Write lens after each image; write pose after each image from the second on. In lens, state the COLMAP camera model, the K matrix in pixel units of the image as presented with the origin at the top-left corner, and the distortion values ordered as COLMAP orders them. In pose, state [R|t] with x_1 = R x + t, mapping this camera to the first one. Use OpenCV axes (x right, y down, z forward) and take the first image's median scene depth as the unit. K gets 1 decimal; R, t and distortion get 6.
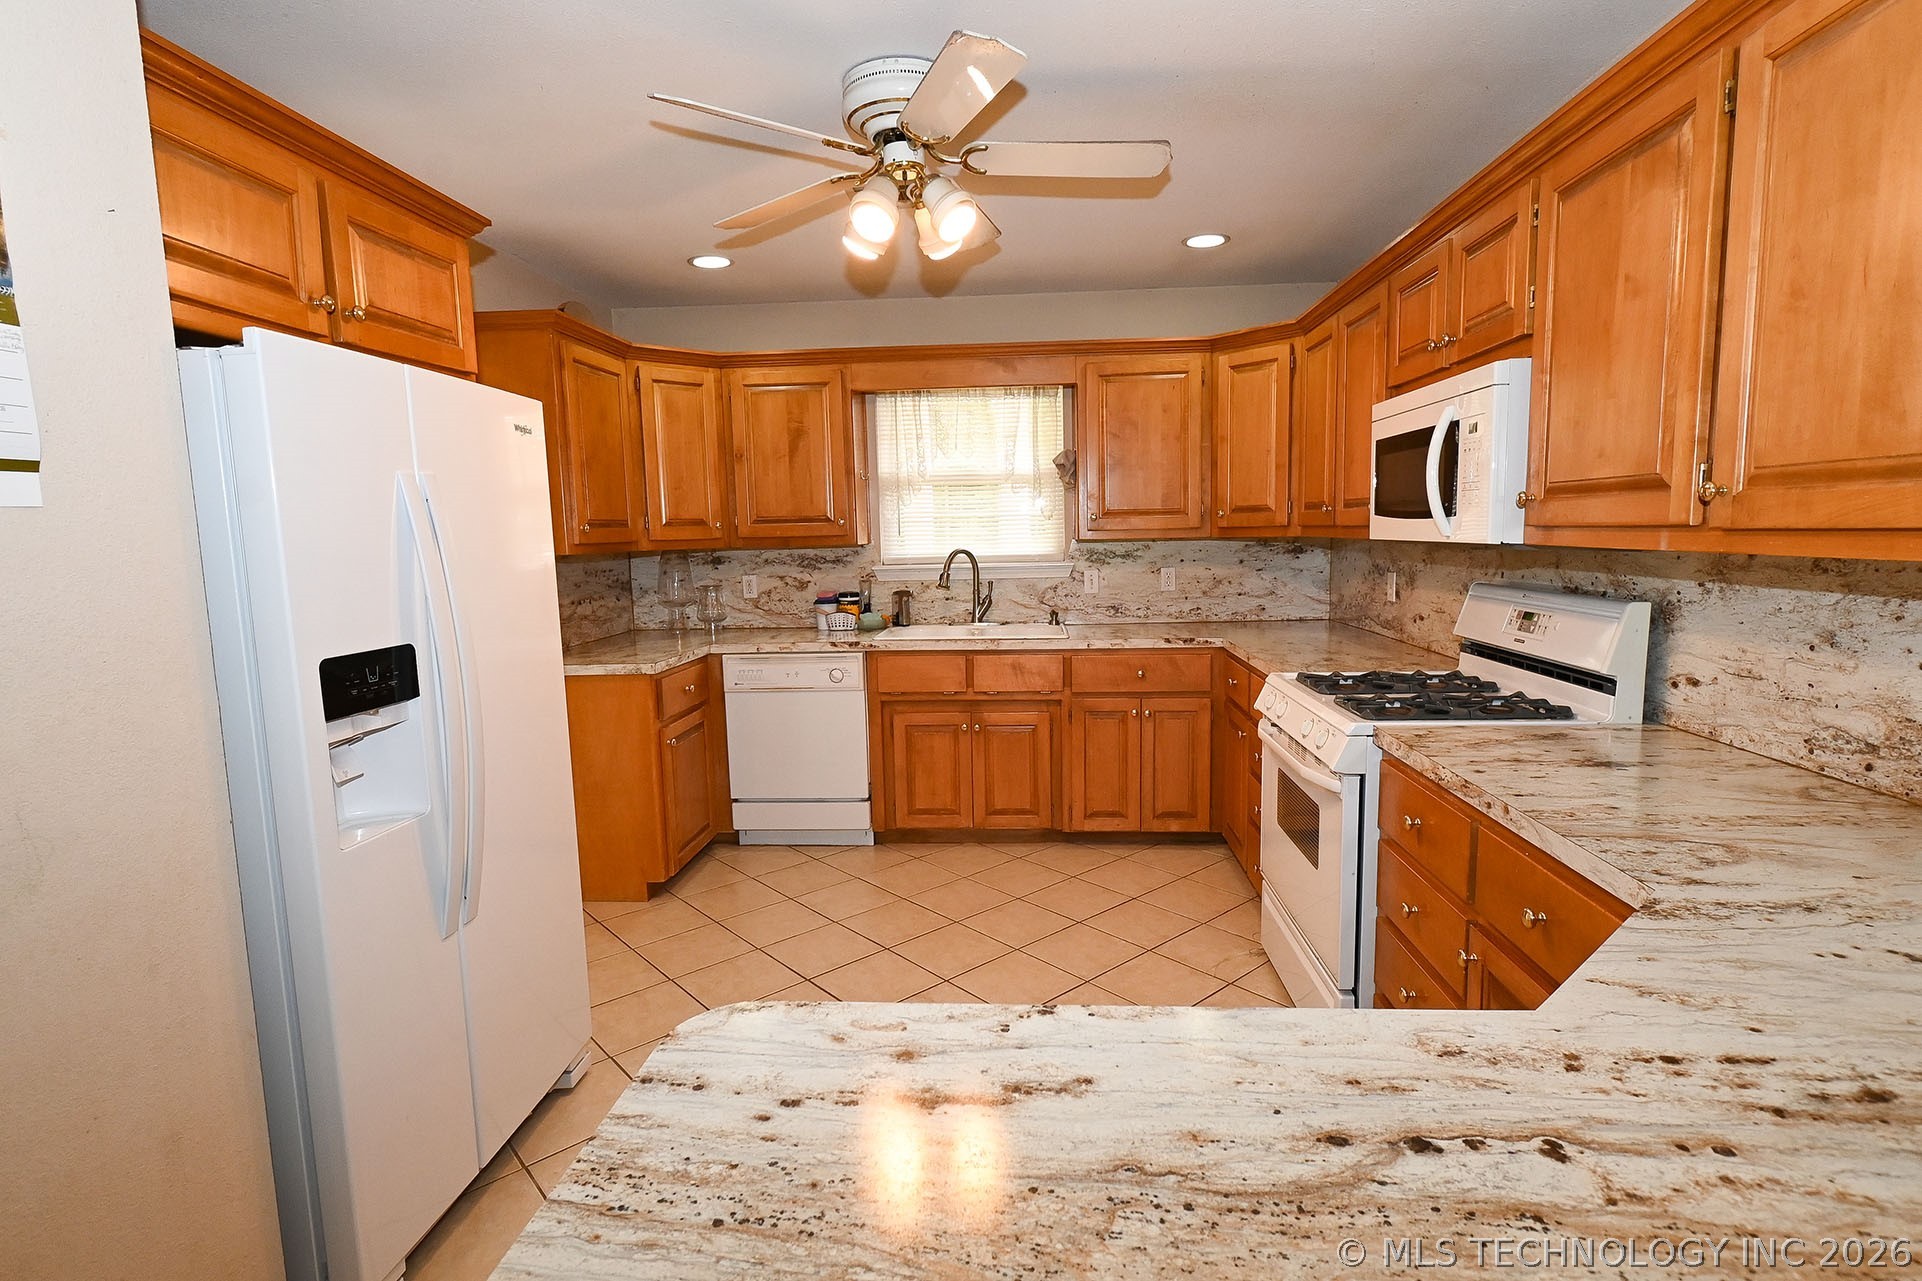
lens RADIAL K [[935.1, 0, 976.5], [0, 935.1, 640.2], [0, 0, 1]] dist [0.003502, 0.000406]
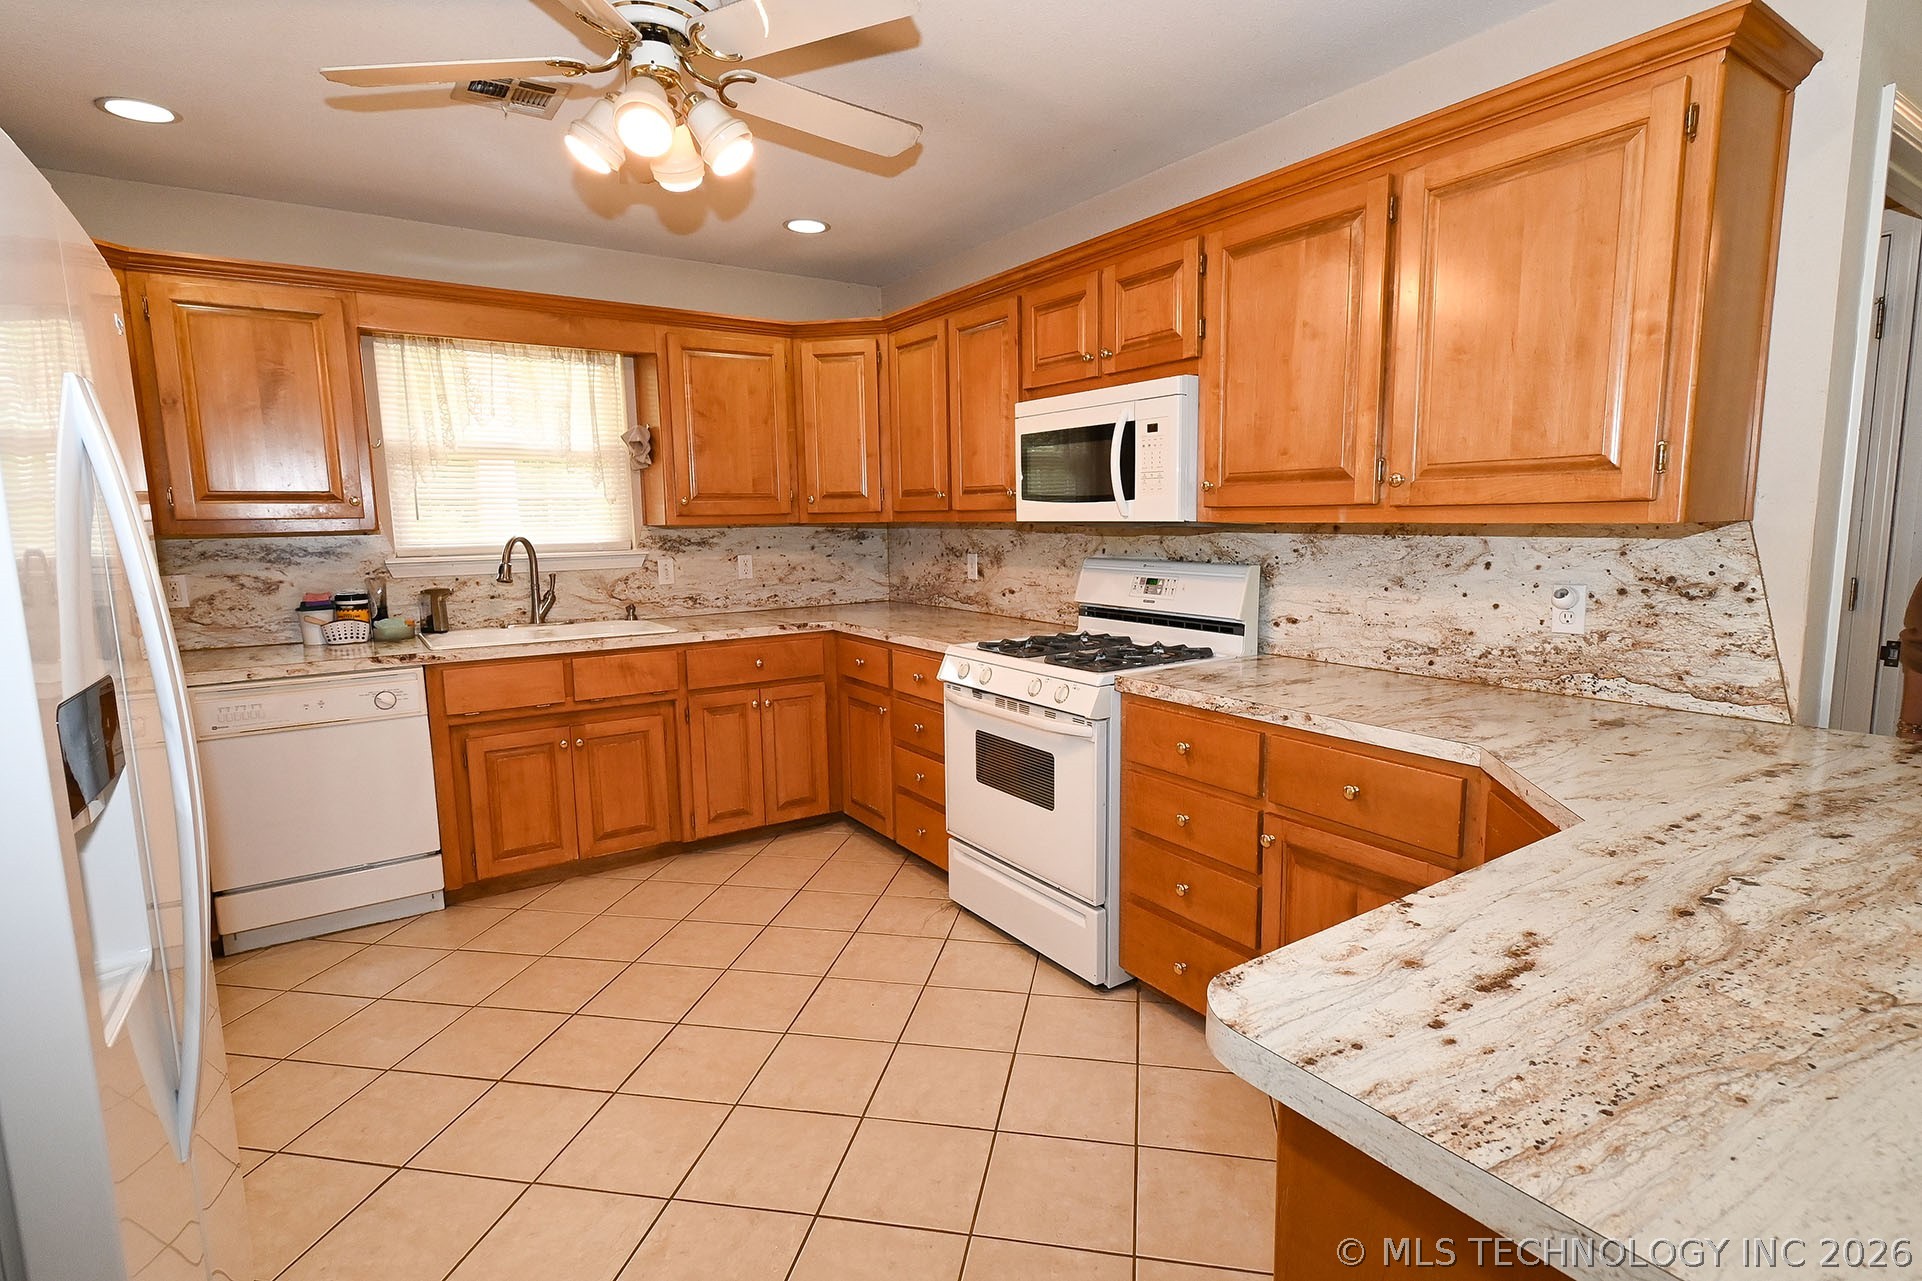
lens RADIAL K [[935.1, 0, 976.5], [0, 935.1, 640.2], [0, 0, 1]] dist [0.003502, 0.000406]
pose [[0.788892, -0.071097, 0.610405, -0.236777], [0.069205, 0.997245, 0.026713, 0.001891], [-0.610622, 0.021169, 0.791639, 0.095581]]
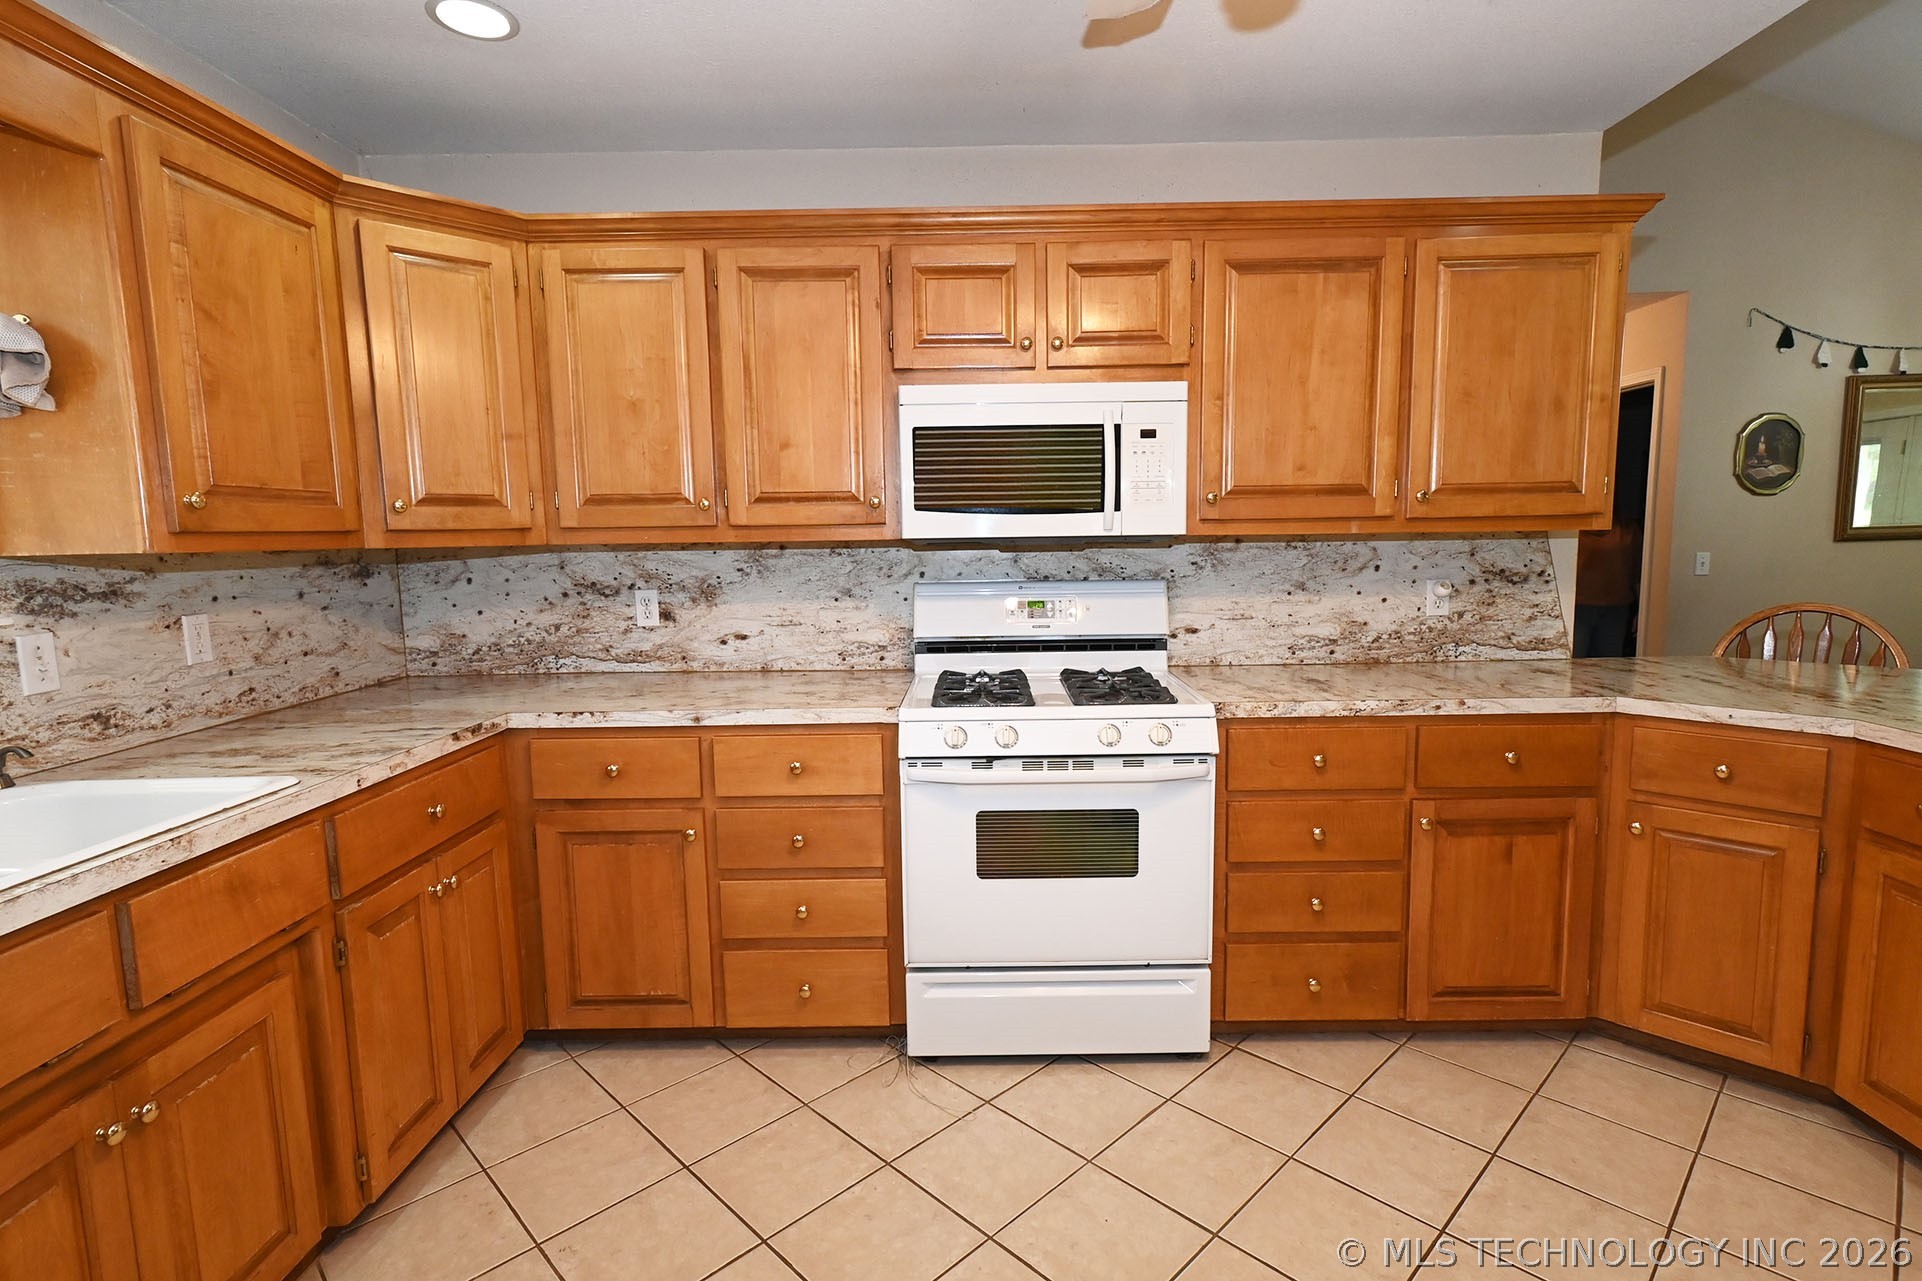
lens RADIAL K [[935.1, 0, 976.5], [0, 935.1, 640.2], [0, 0, 1]] dist [0.003502, 0.000406]
pose [[-0.055652, -0.091478, 0.994251, -0.340923], [0.135114, 0.985944, 0.098276, -0.066488], [-0.989266, 0.139806, -0.042510, 0.719814]]
